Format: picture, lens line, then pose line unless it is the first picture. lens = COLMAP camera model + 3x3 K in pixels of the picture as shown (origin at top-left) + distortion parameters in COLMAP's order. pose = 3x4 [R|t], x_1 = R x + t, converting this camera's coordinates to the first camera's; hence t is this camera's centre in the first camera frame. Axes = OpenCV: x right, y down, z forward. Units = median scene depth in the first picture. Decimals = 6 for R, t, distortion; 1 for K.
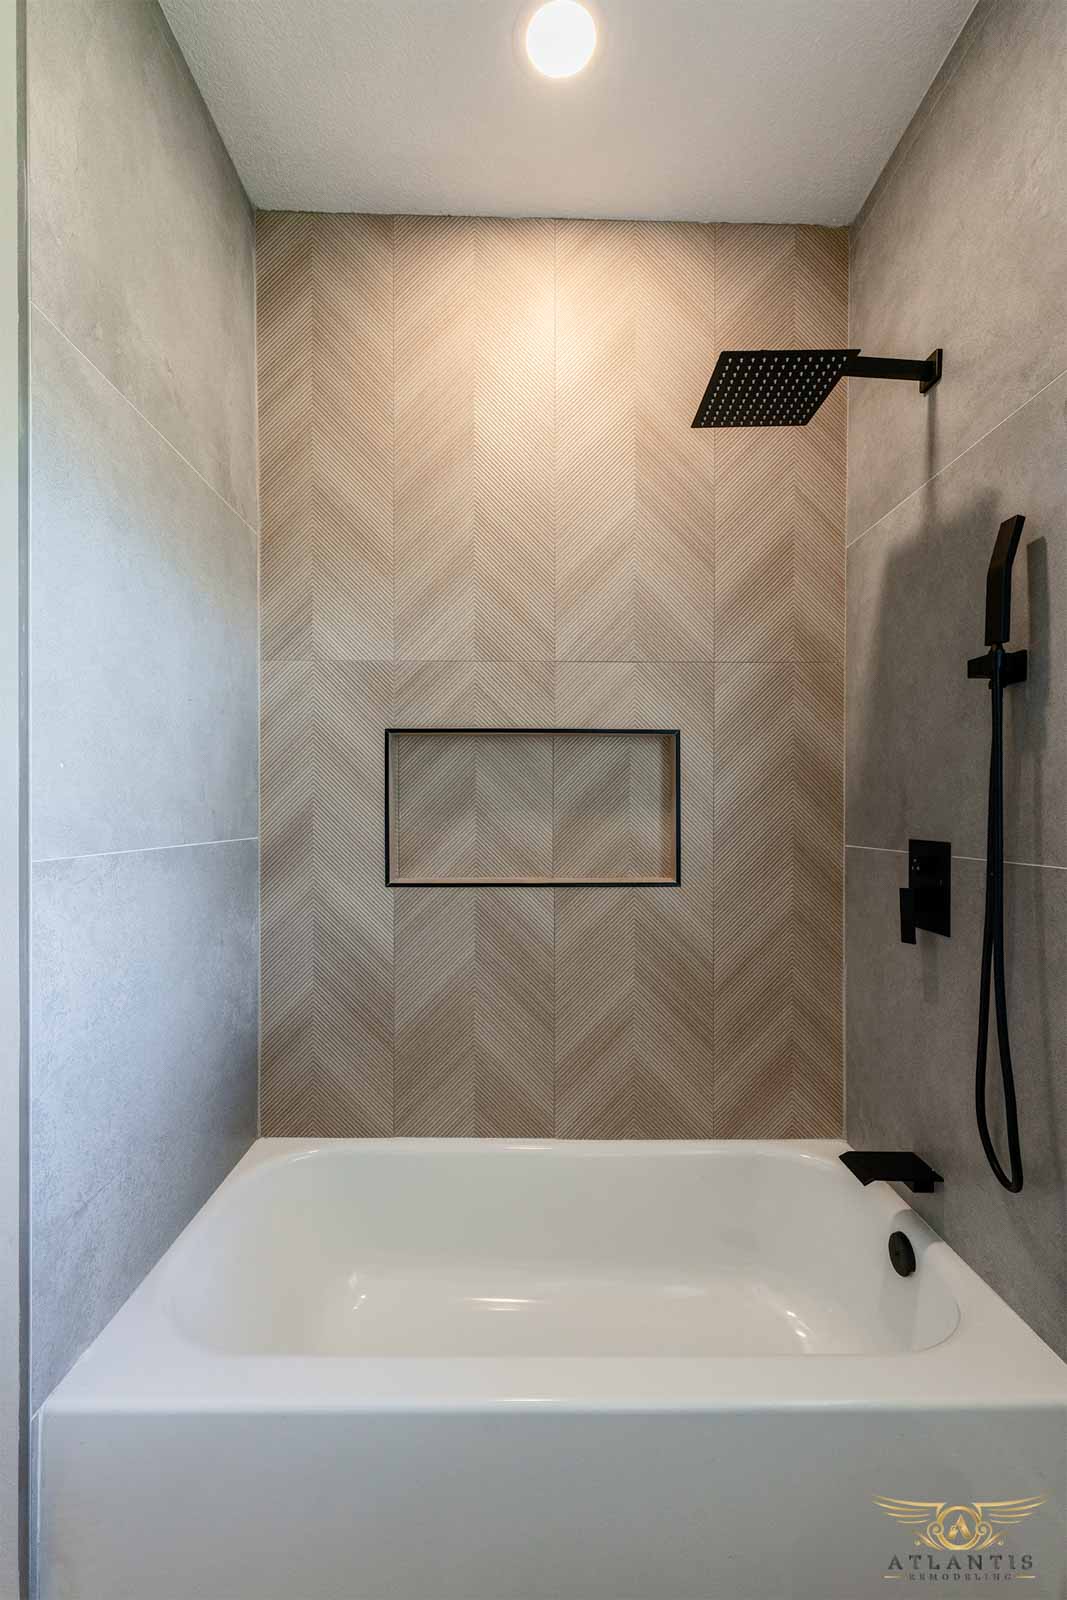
lens RADIAL K [[666.4, 0, 534.7], [0, 666.4, 809.5], [0, 0, 1]] dist [-0.000420, -0.000204]
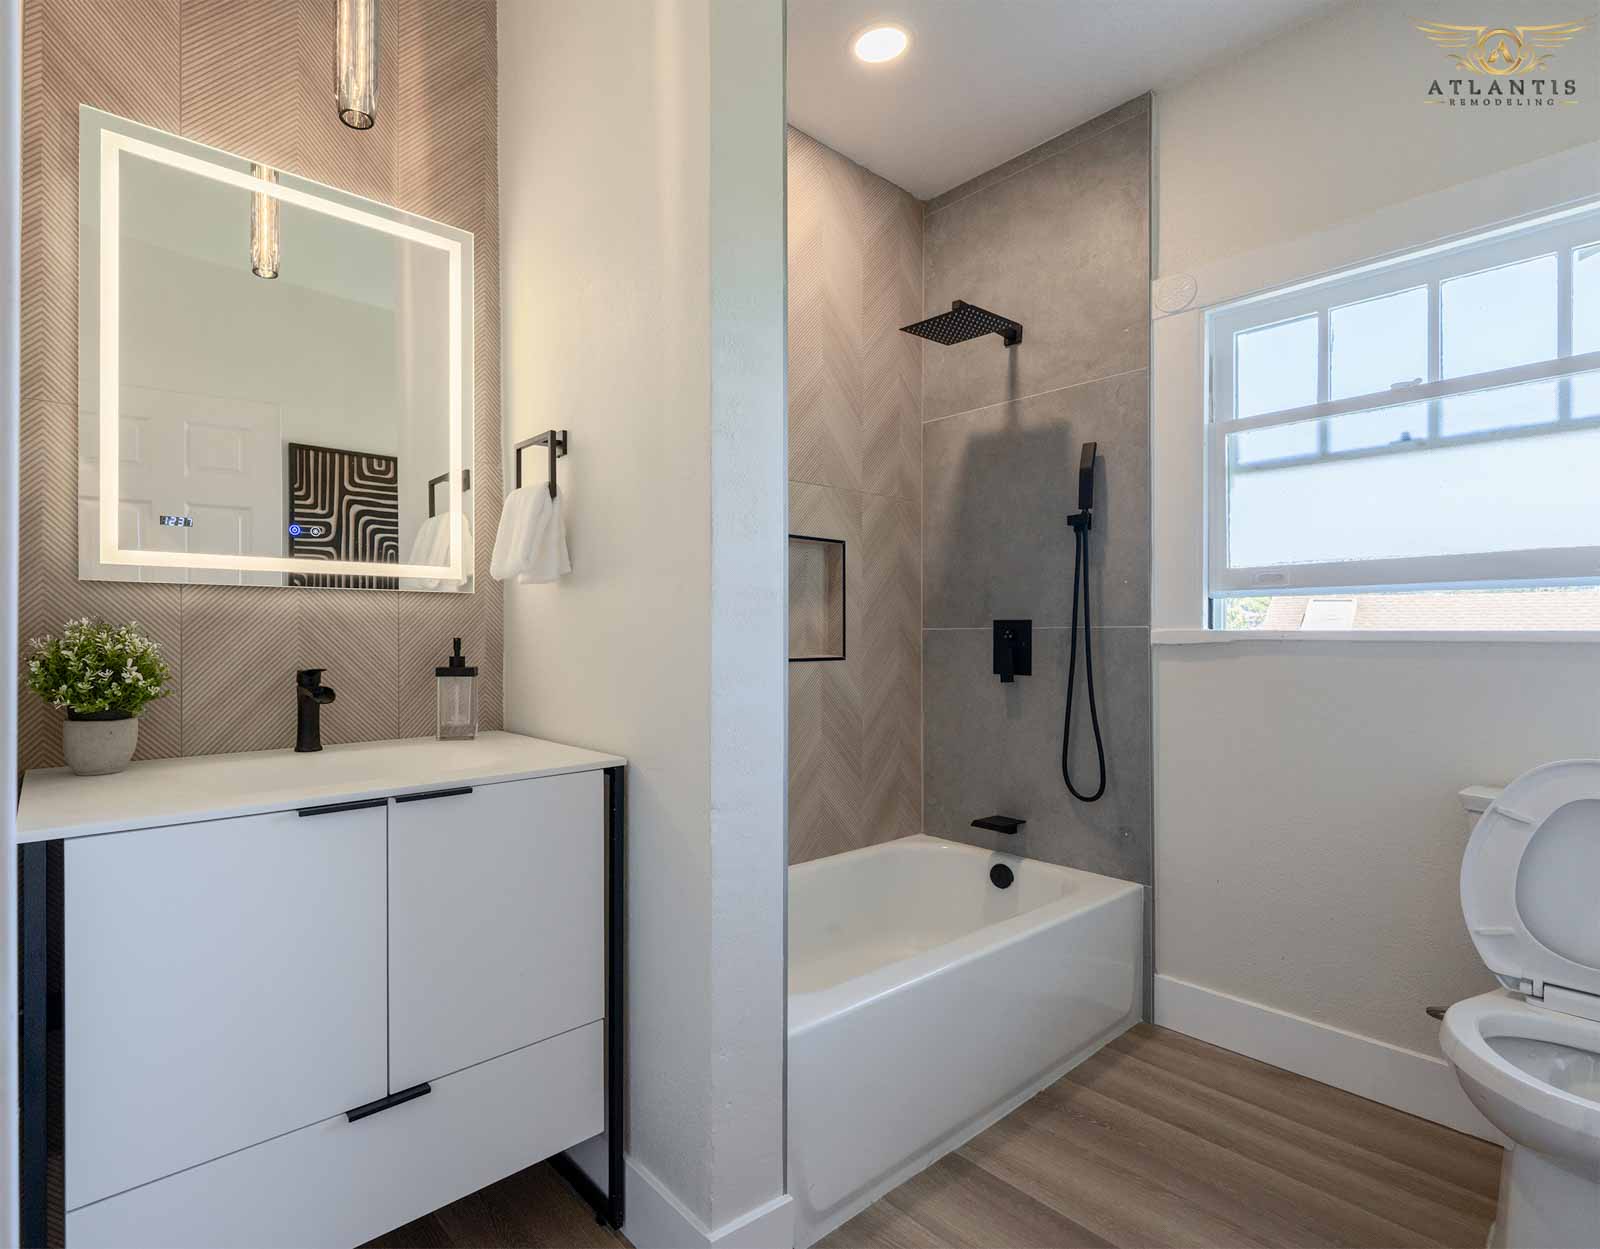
lens RADIAL K [[690.7, 0, 798.8], [0, 690.7, 619.2], [0, 0, 1]] dist [0.000306, 0.000038]
pose [[0.799747, 0.001506, 0.600336, -0.681457], [0.000886, 0.999993, -0.003690, 0.040703], [-0.600337, 0.003483, 0.799739, -0.037591]]
